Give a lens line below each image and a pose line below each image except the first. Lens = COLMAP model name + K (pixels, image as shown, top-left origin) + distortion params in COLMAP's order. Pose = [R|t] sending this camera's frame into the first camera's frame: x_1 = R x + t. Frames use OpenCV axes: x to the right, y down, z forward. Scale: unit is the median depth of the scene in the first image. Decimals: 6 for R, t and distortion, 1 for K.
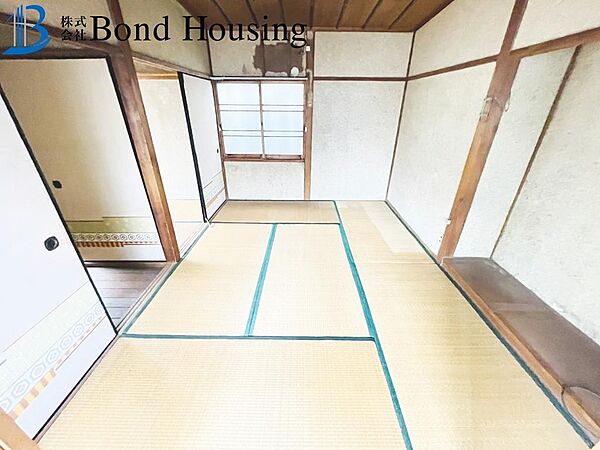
lens RADIAL K [[243.2, 0, 301.1], [0, 243.2, 223.0], [0, 0, 1]] dist [-0.002268, 0.000026]
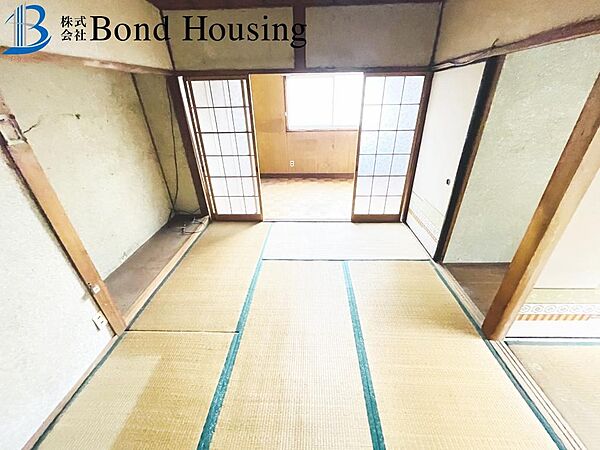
lens RADIAL K [[243.2, 0, 301.9], [0, 243.2, 223.1], [0, 0, 1]] dist [-0.002268, 0.000026]
pose [[-0.999465, 0.001337, 0.032672, -0.006107], [0.027222, 0.587605, 0.808690, -0.700286], [-0.018118, 0.809147, -0.587327, 1.322866]]
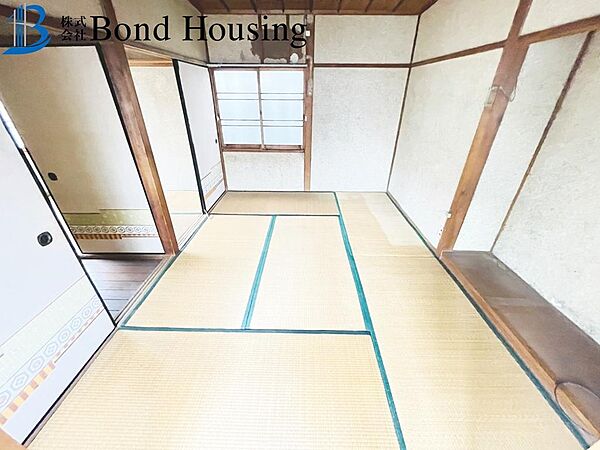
lens RADIAL K [[243.2, 0, 301.1], [0, 243.2, 223.0], [0, 0, 1]] dist [-0.002268, 0.000026]
pose [[0.999961, 0.003102, -0.008304, 0.016848], [-0.002736, 0.999039, 0.043738, -0.015113], [0.008432, -0.043714, 0.999009, 0.010233]]
